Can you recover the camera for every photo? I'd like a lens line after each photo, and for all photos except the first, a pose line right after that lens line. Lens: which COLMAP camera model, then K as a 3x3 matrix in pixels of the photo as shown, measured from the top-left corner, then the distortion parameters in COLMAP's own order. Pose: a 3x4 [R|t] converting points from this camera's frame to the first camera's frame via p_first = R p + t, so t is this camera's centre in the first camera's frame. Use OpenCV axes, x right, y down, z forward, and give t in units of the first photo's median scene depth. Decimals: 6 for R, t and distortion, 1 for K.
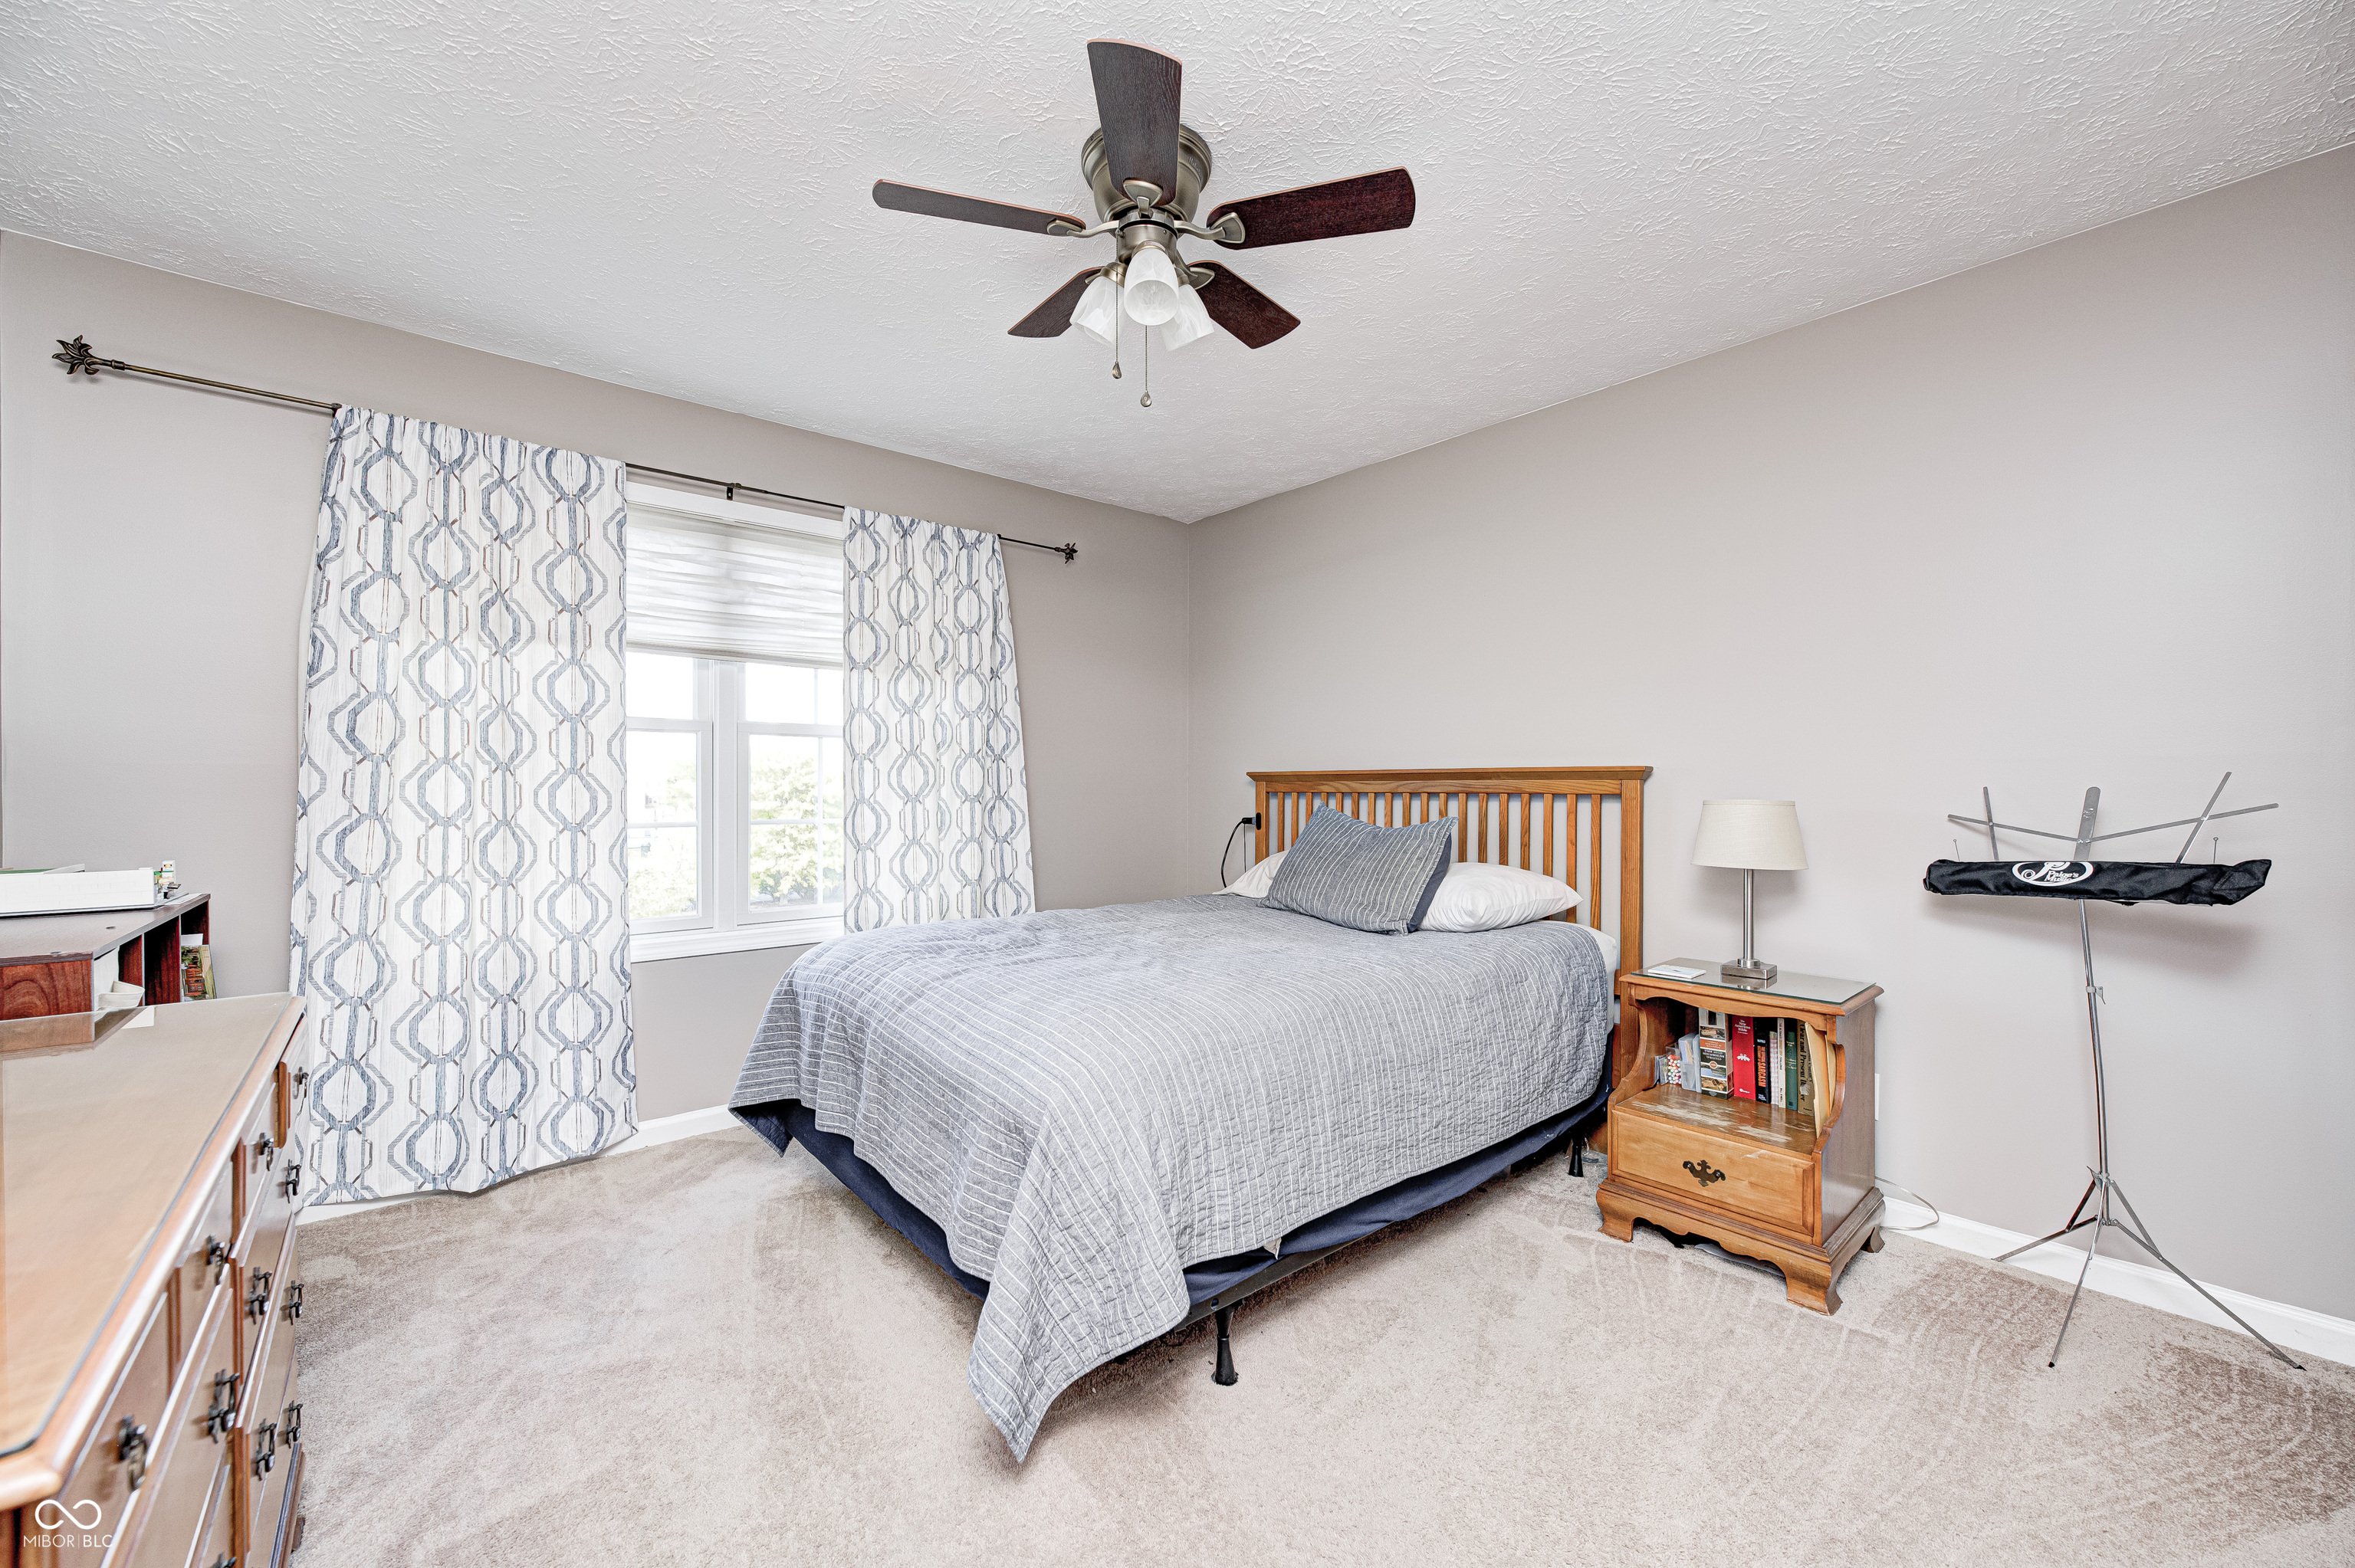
lens RADIAL K [[927.7, 0, 1177.5], [0, 927.7, 784.0], [0, 0, 1]] dist [-0.000946, 0.000075]
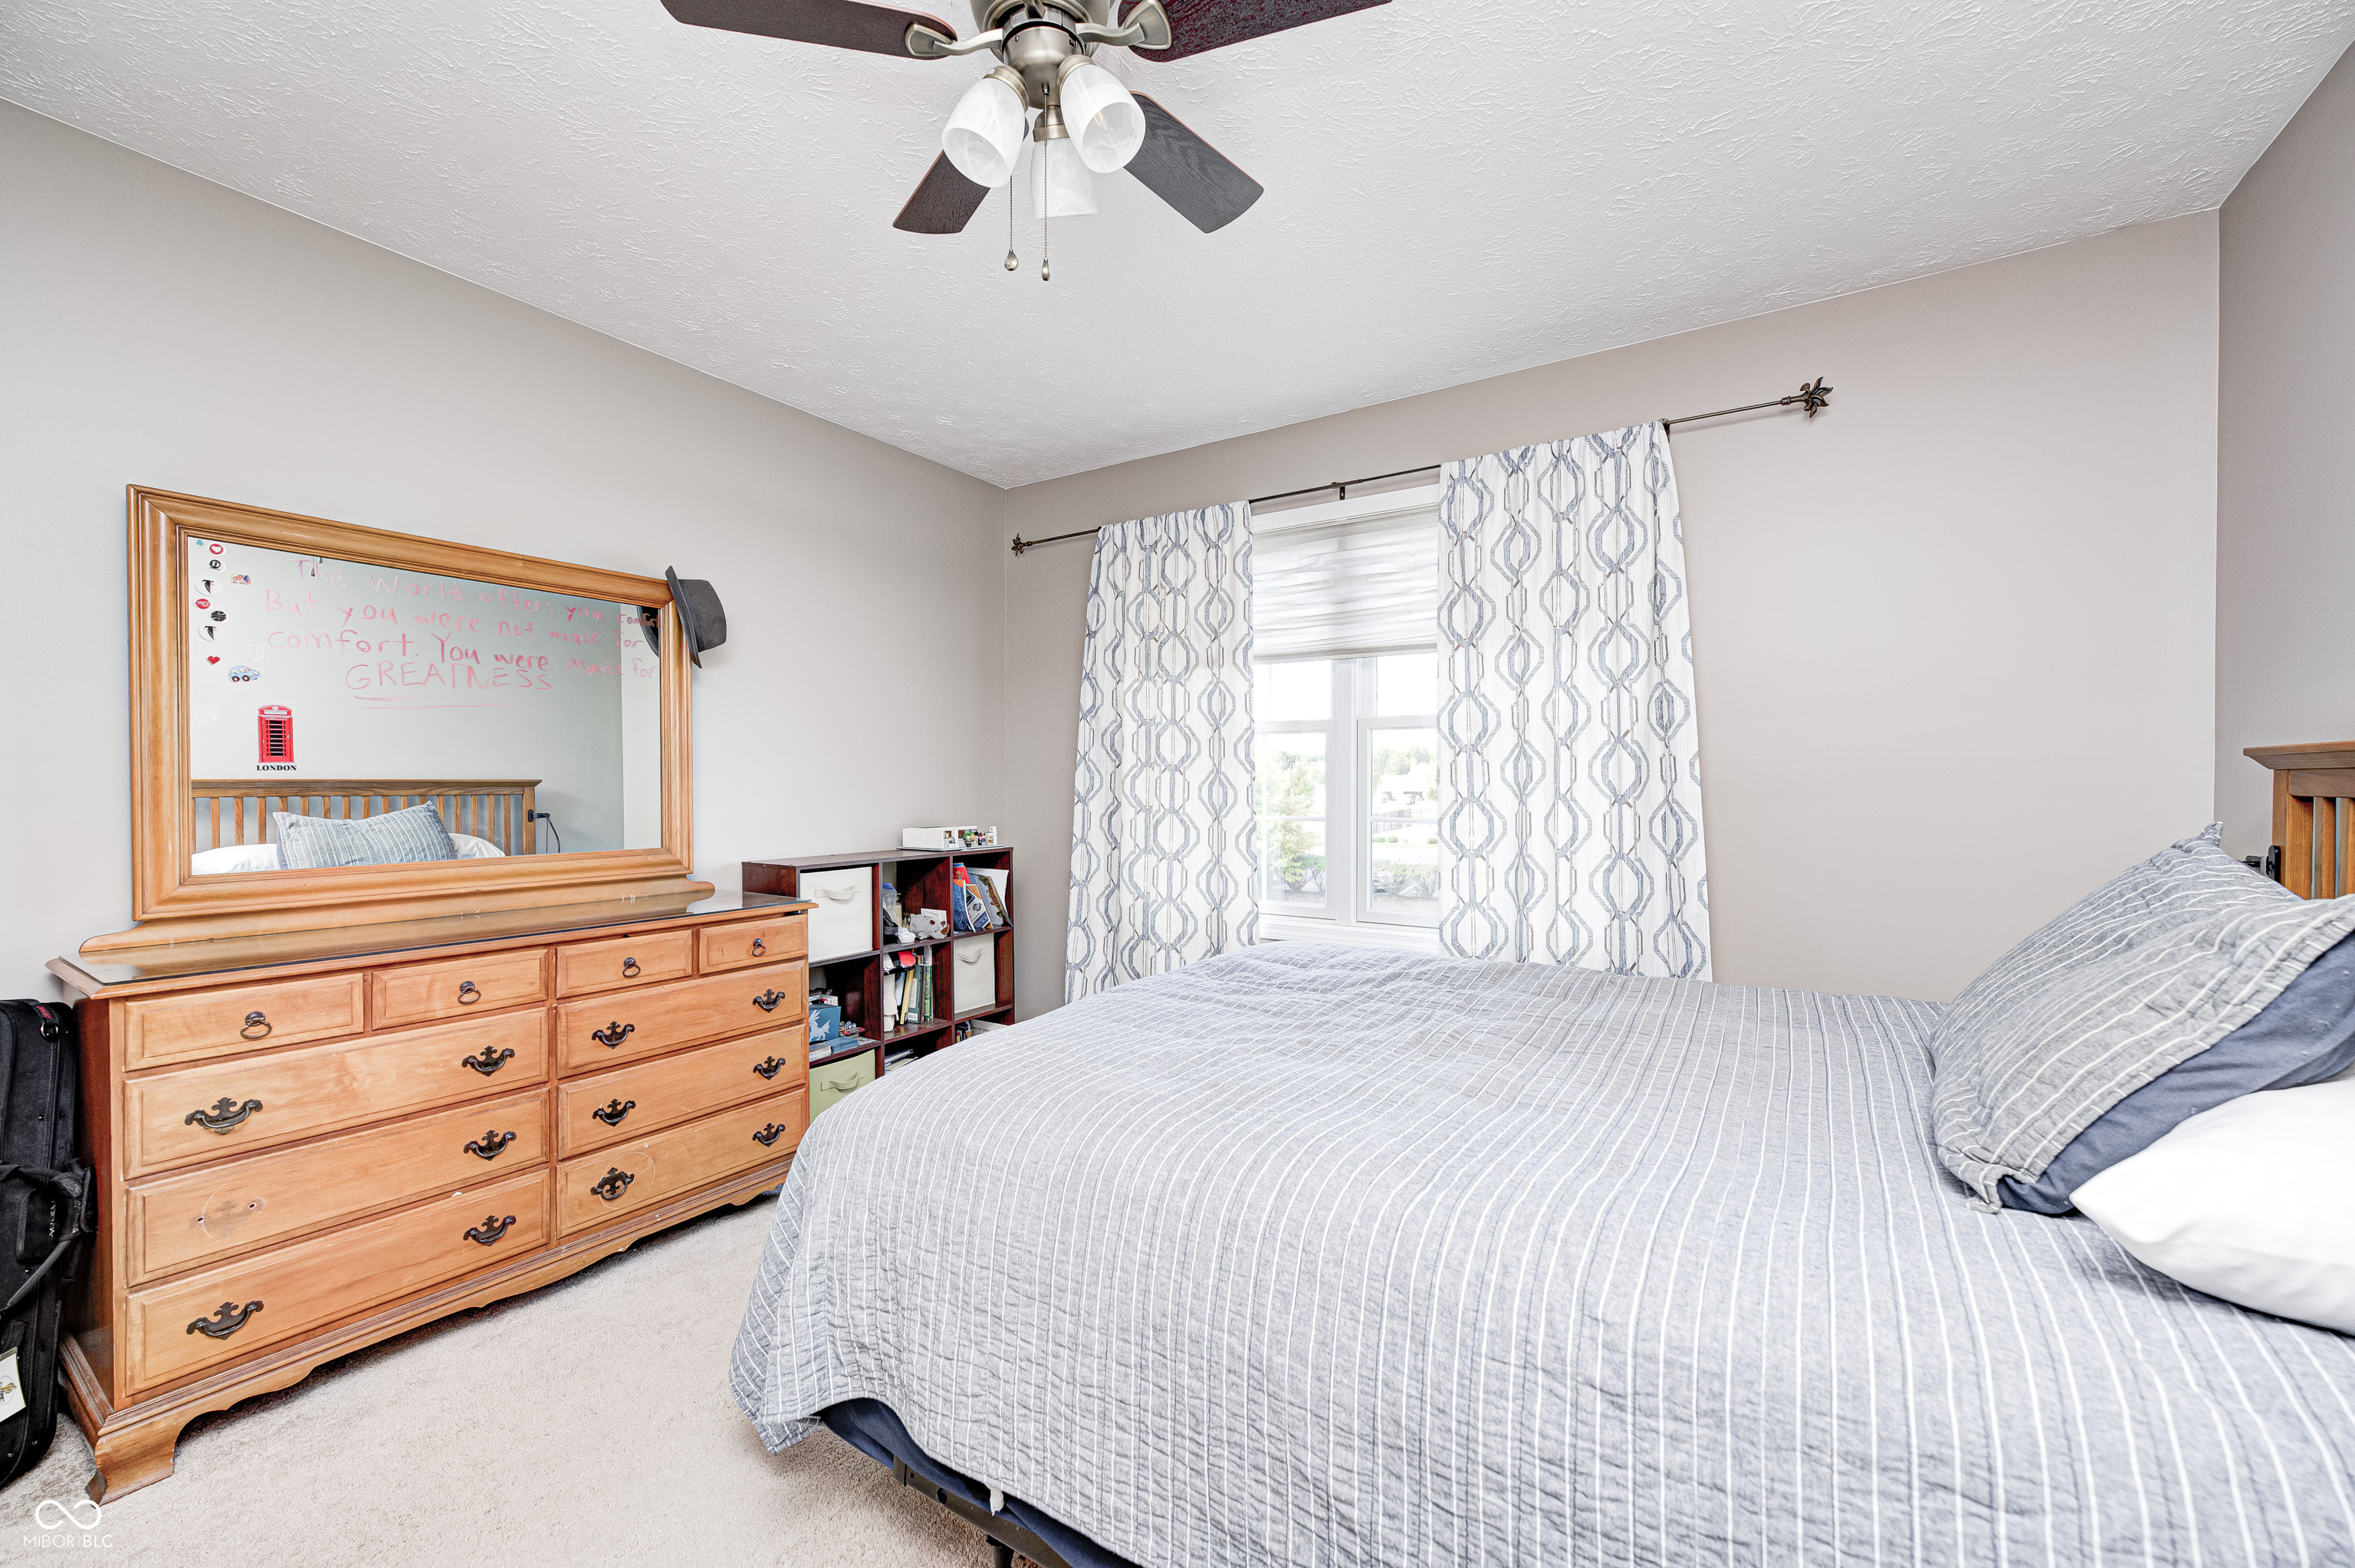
lens RADIAL K [[927.7, 0, 1177.5], [0, 927.7, 784.0], [0, 0, 1]] dist [-0.000946, 0.000075]
pose [[0.293023, 0.001061, -0.956105, 0.420985], [0.007082, 0.999970, 0.003280, -0.001244], [0.956079, -0.007733, 0.293006, 0.516738]]
